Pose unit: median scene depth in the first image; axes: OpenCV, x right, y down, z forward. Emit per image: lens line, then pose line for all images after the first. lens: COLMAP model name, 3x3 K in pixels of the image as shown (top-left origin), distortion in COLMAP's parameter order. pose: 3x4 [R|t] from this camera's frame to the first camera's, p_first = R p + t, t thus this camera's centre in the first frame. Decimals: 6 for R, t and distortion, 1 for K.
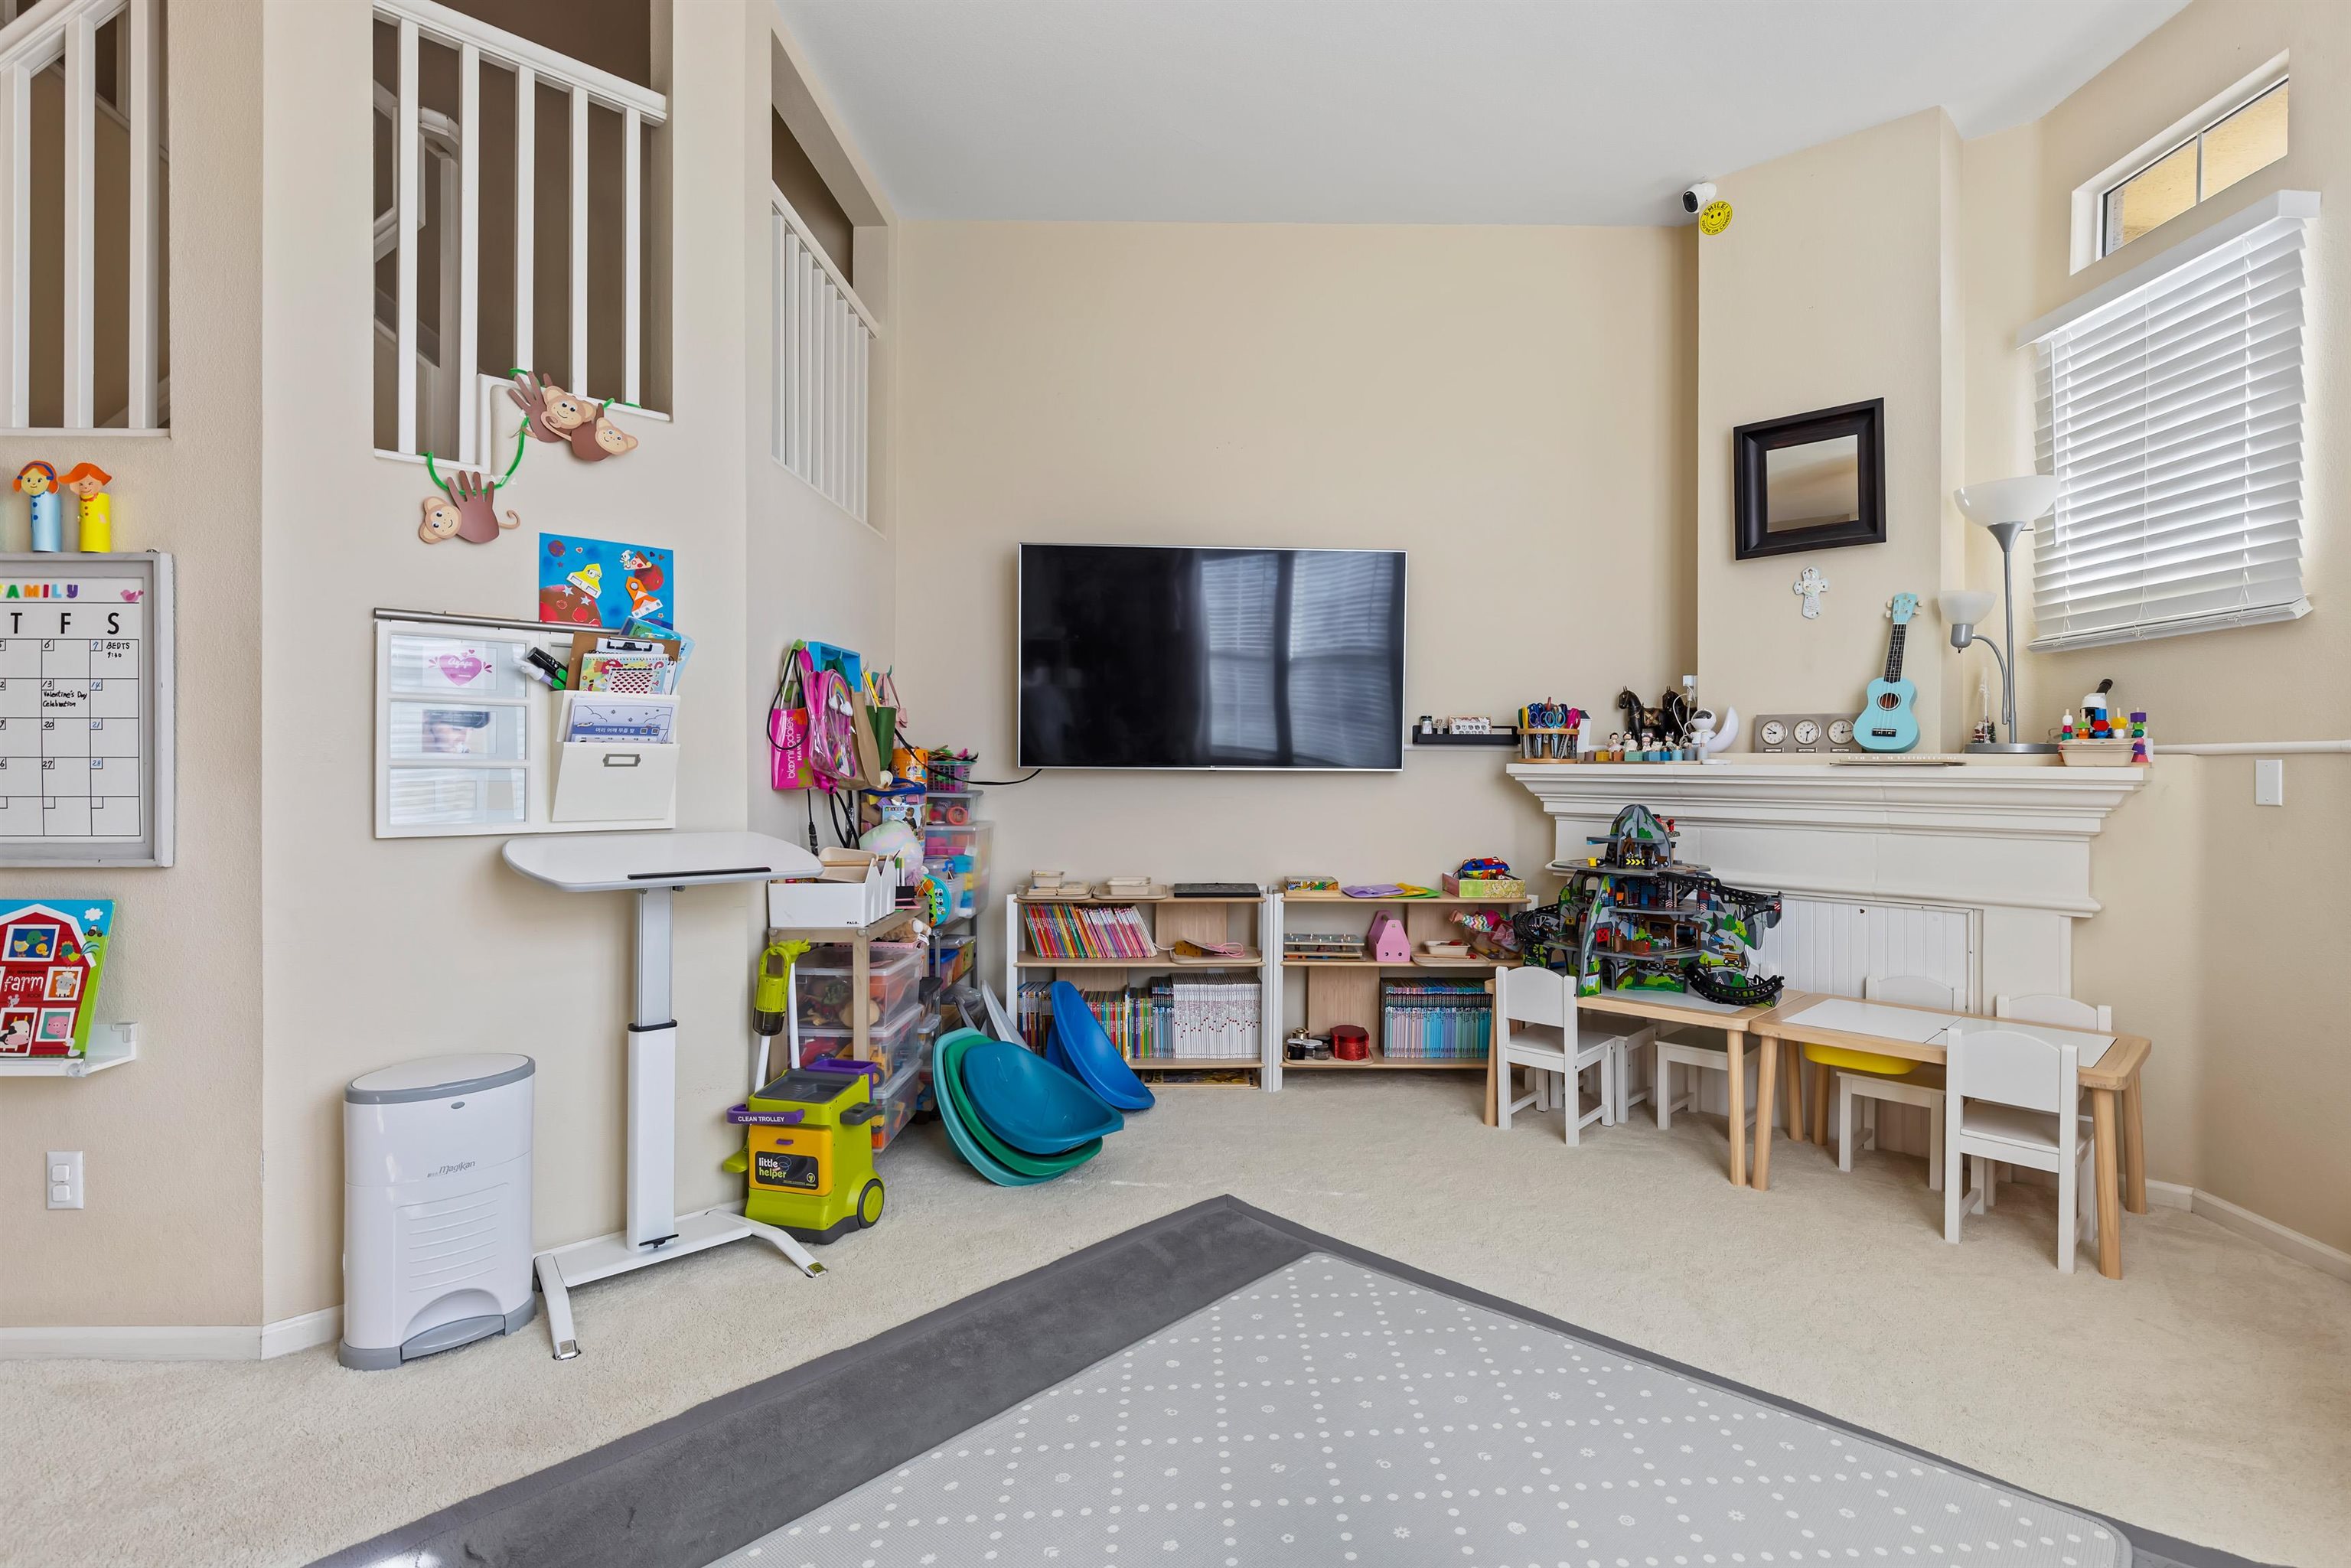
lens RADIAL K [[1134.9, 0, 1191.6], [0, 1134.9, 763.6], [0, 0, 1]] dist [-0.005151, -0.001756]
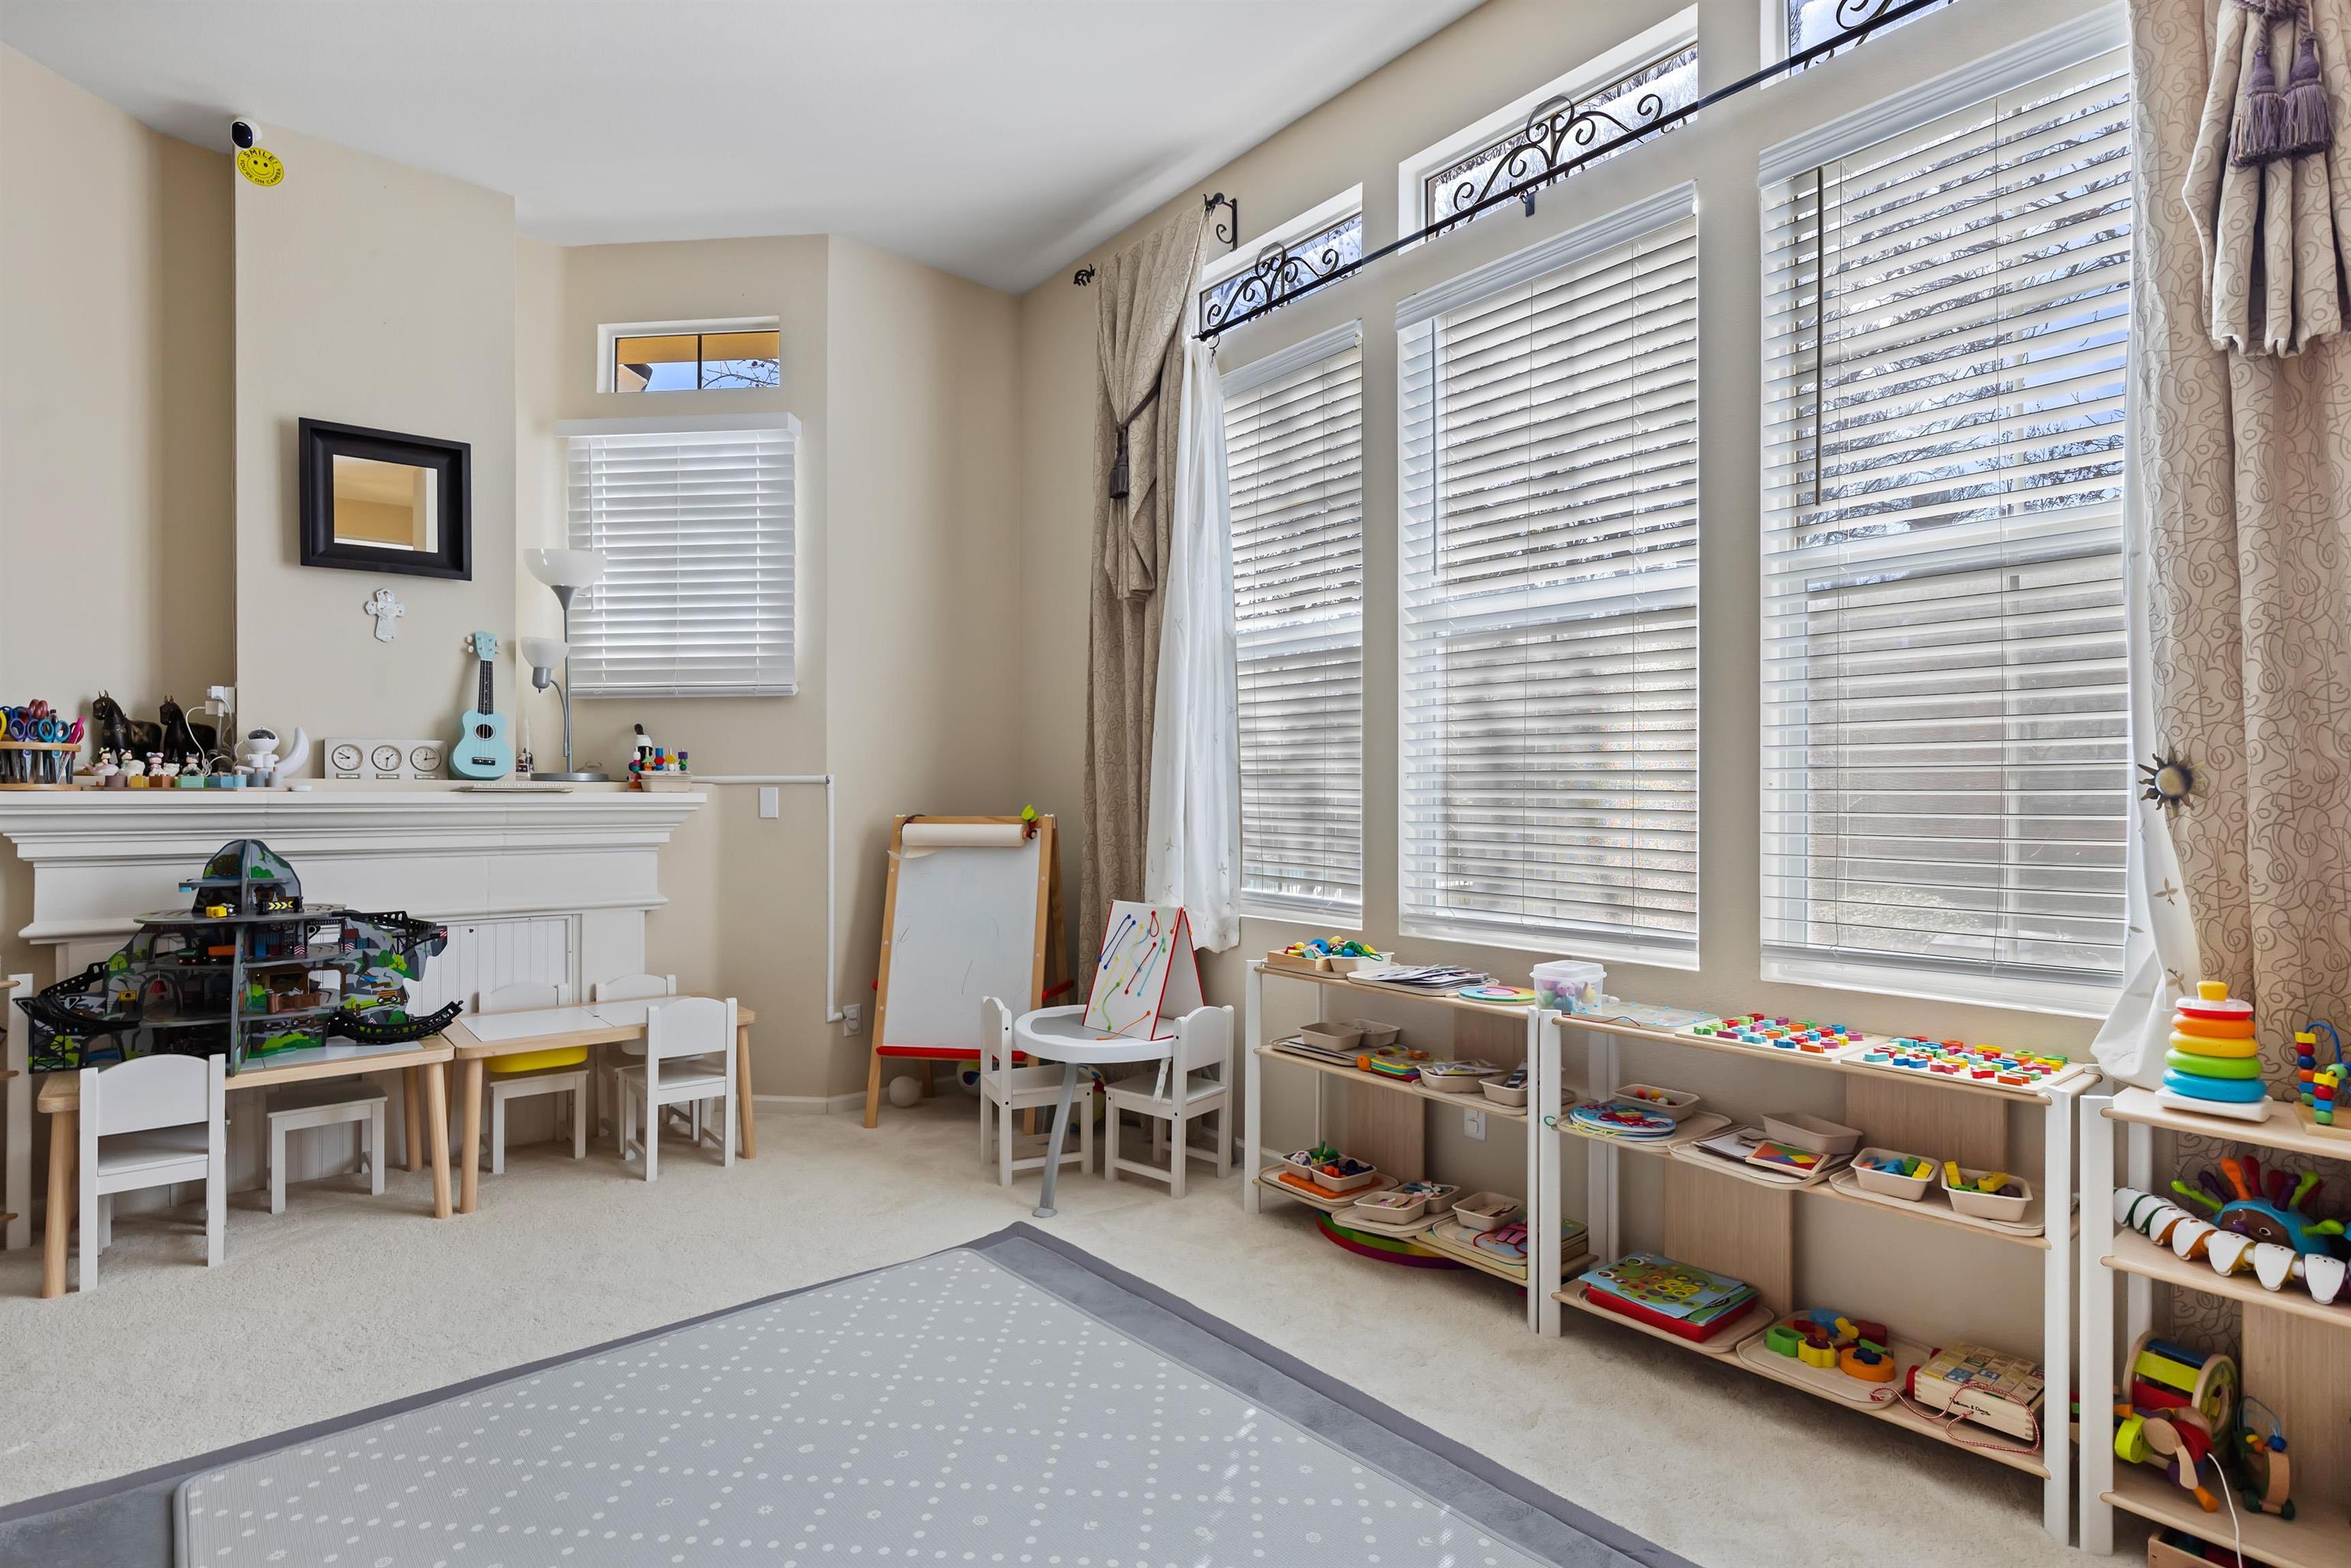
lens RADIAL K [[1134.9, 0, 1191.7], [0, 1134.9, 788.1], [0, 0, 1]] dist [-0.005151, -0.001756]
pose [[0.122843, 0.001331, 0.992425, -0.381929], [0.000264, 0.999999, -0.001374, -0.000408], [-0.992426, 0.000430, 0.122842, 0.216013]]
